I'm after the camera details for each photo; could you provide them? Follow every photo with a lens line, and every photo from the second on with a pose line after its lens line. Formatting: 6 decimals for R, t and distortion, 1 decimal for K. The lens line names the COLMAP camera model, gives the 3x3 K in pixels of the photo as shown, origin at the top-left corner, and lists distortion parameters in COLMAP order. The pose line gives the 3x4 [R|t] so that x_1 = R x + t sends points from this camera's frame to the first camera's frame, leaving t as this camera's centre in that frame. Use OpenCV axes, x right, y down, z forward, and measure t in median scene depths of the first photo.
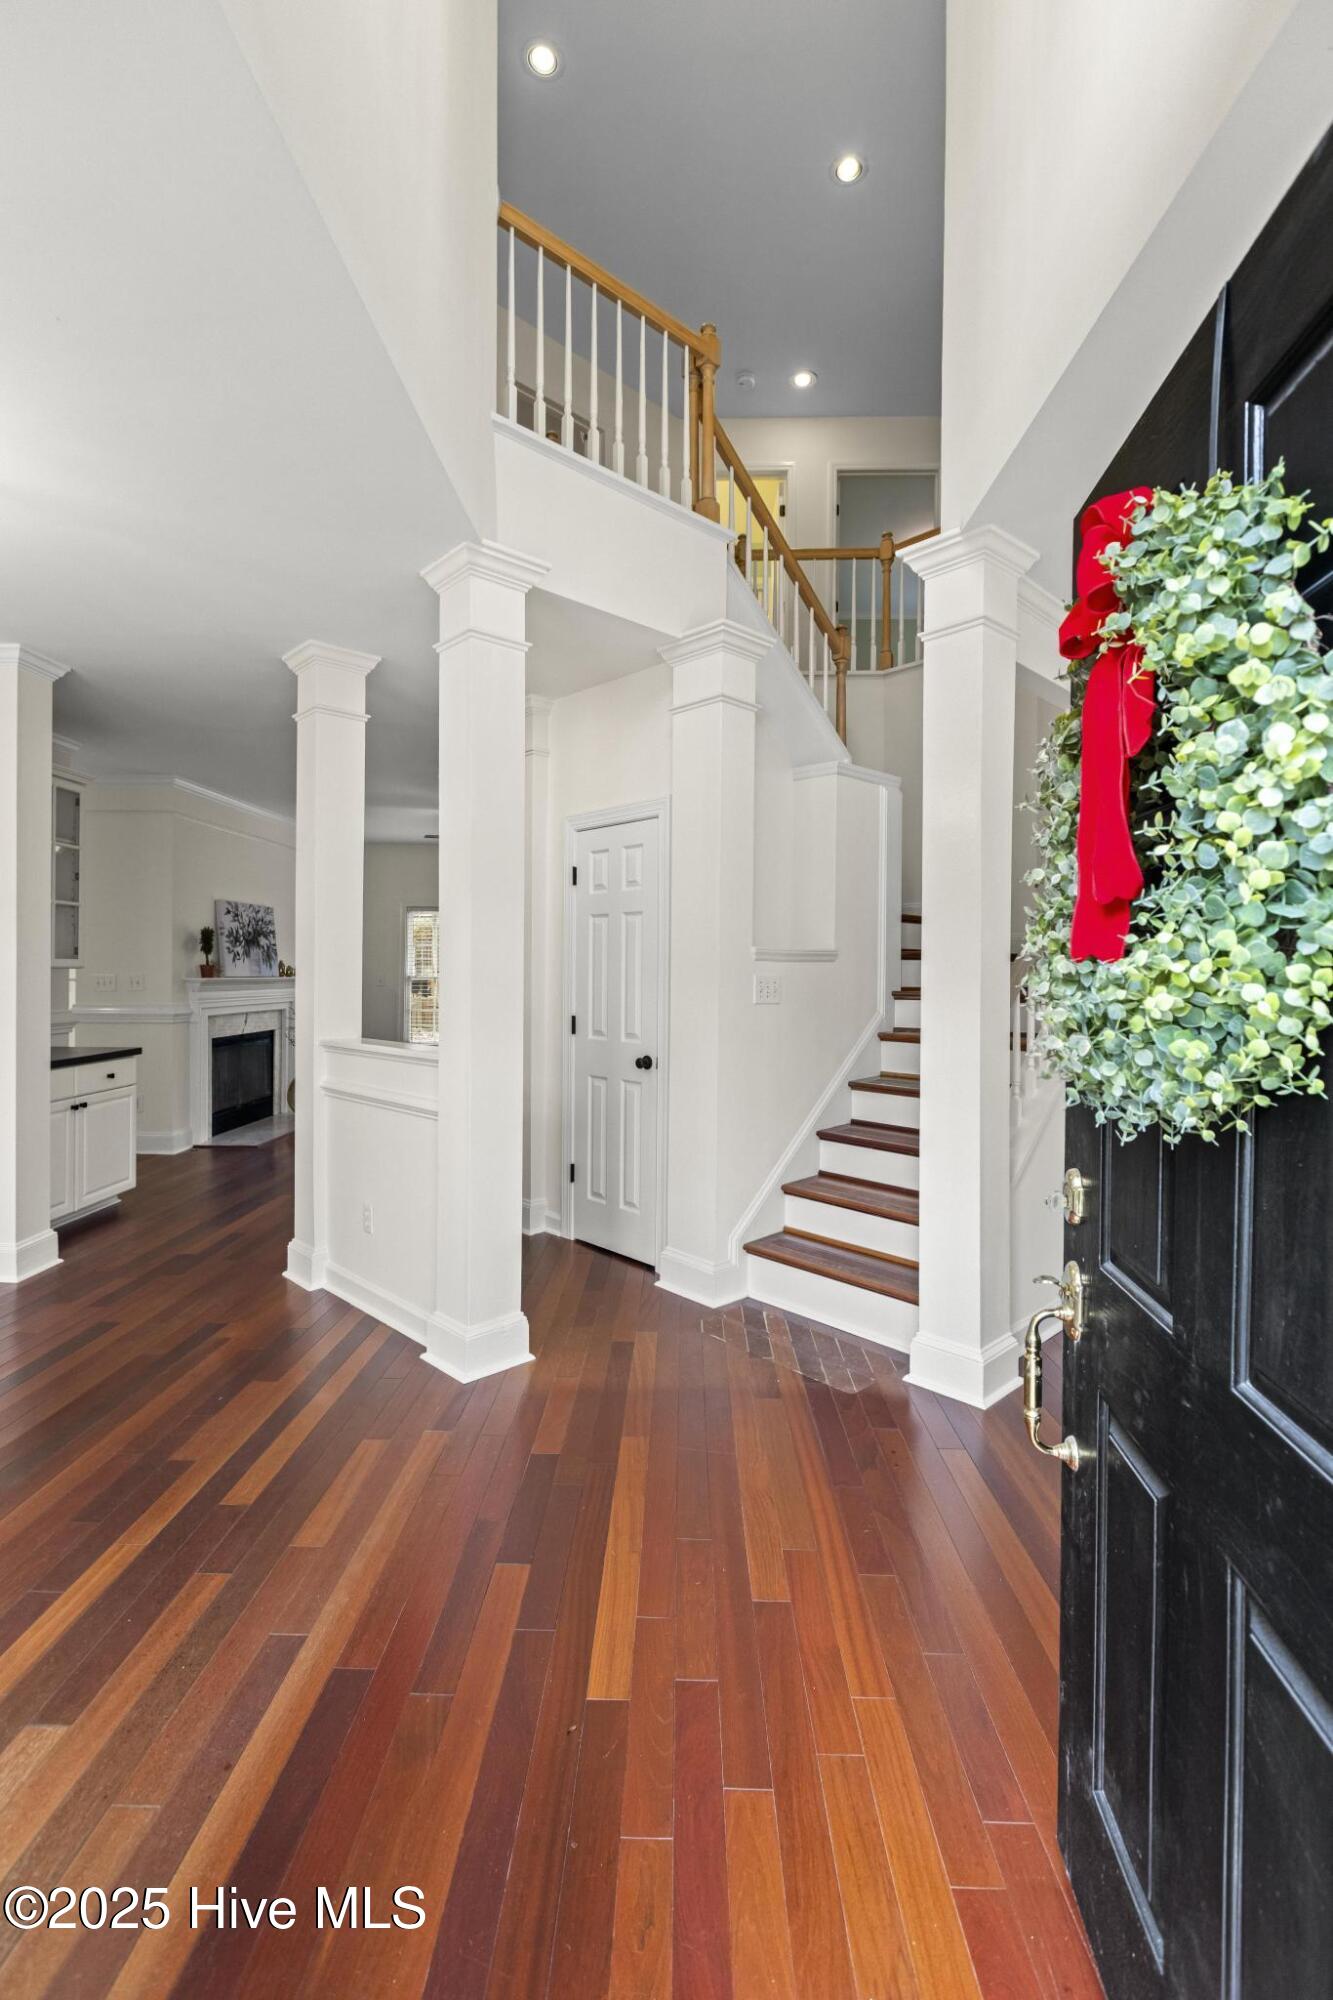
lens RADIAL K [[910.0, 0, 665.2], [0, 910.0, 975.8], [0, 0, 1]] dist [0.000157, -0.000064]
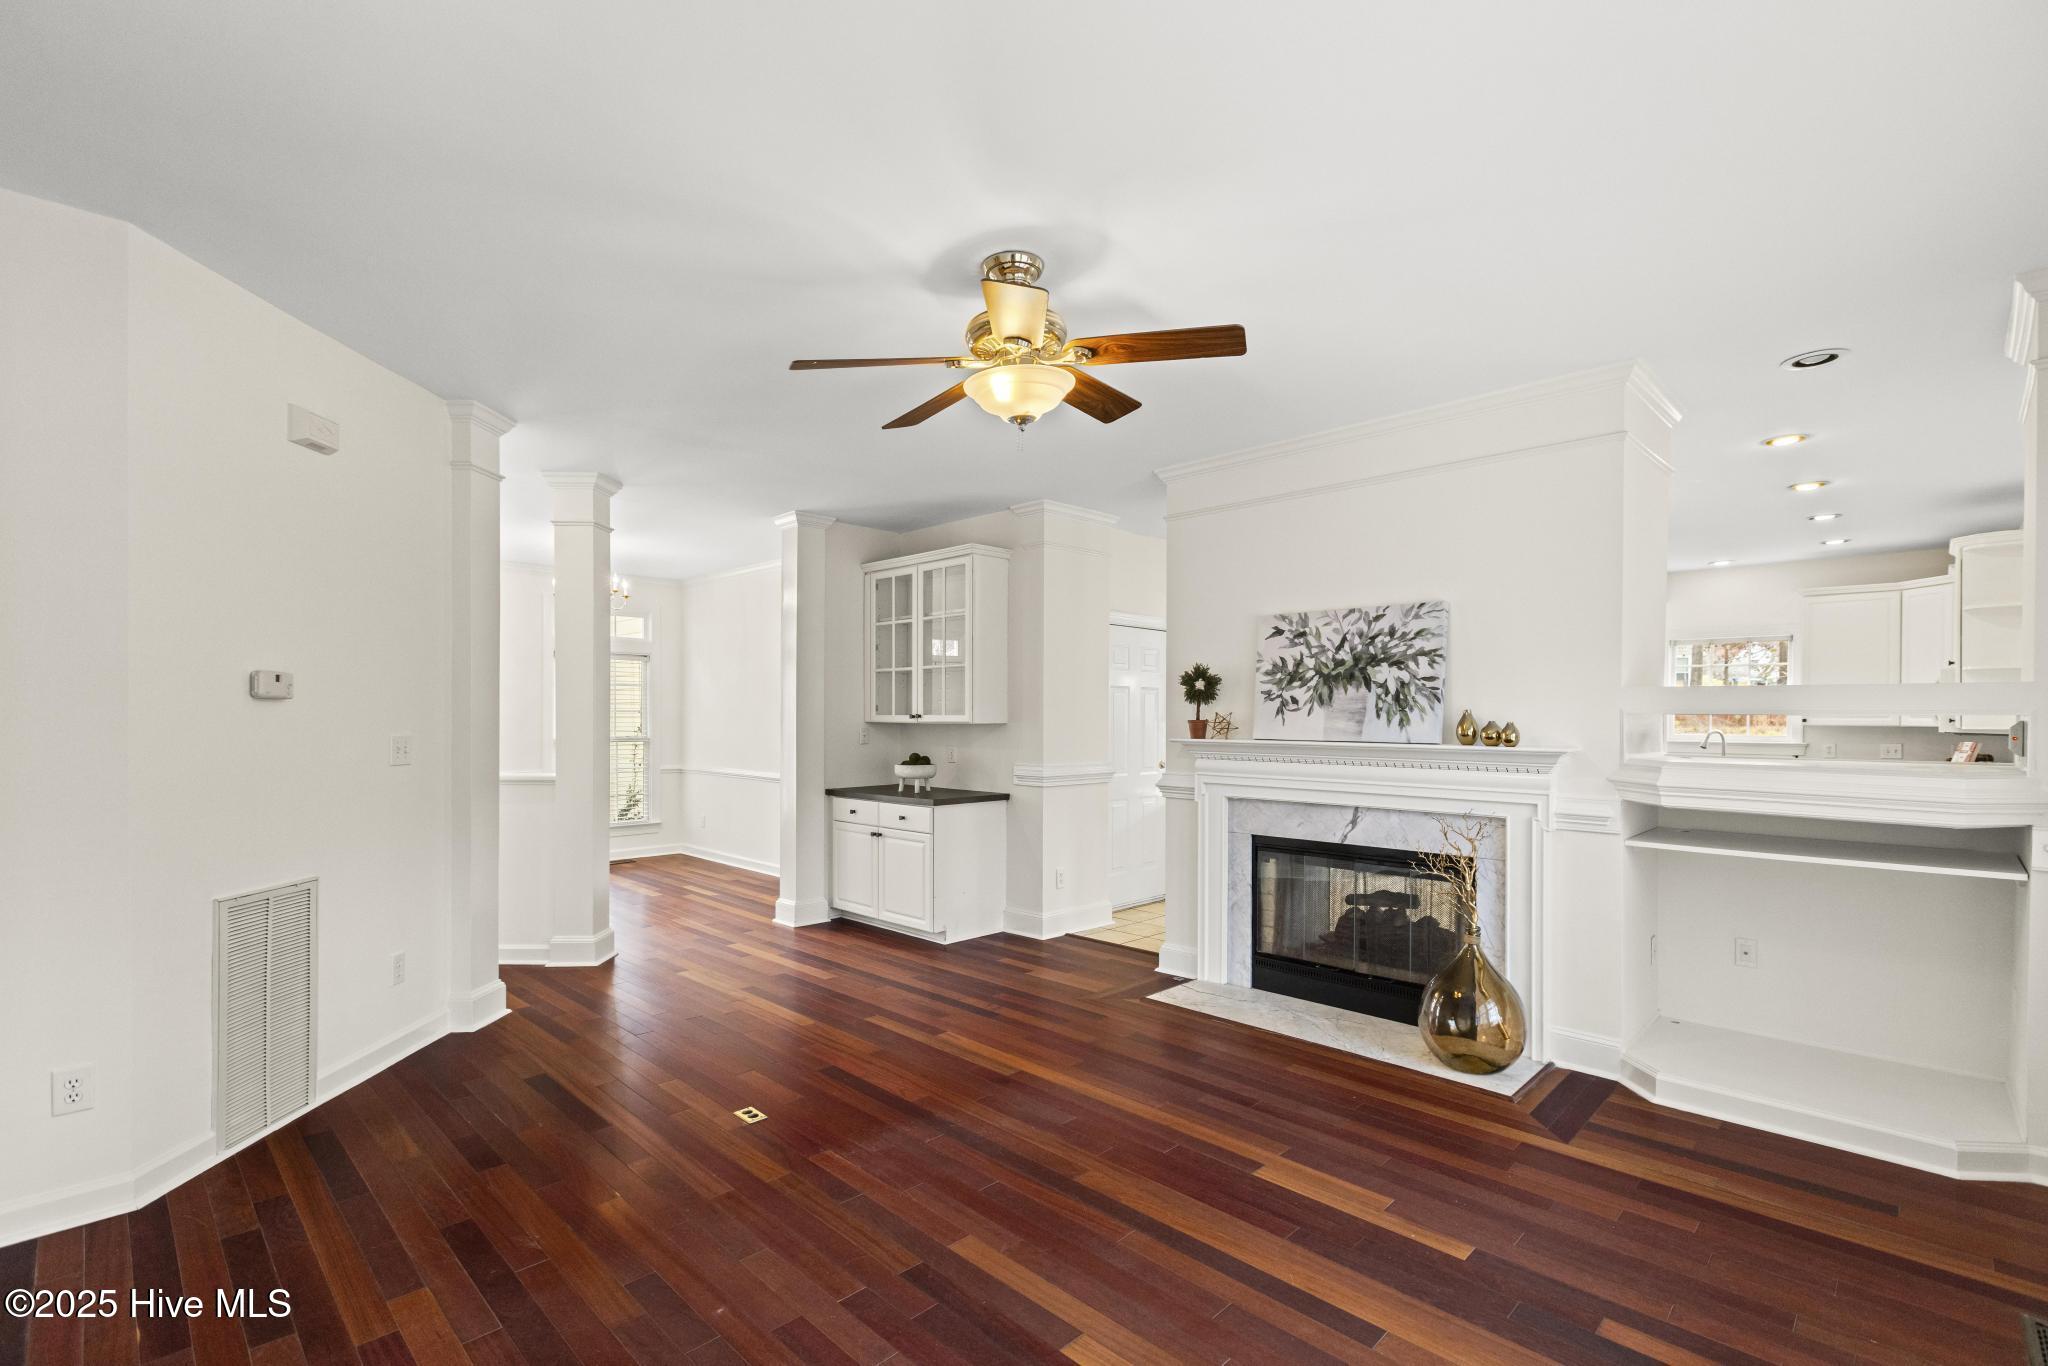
lens RADIAL K [[932.1, 0, 1030.7], [0, 932.1, 713.4], [0, 0, 1]] dist [0.000231, -0.000094]
pose [[-0.684561, -0.011730, -0.728861, 0.156205], [-0.013312, 0.999905, -0.003589, -0.021376], [0.728834, 0.007246, -0.684652, 2.368013]]
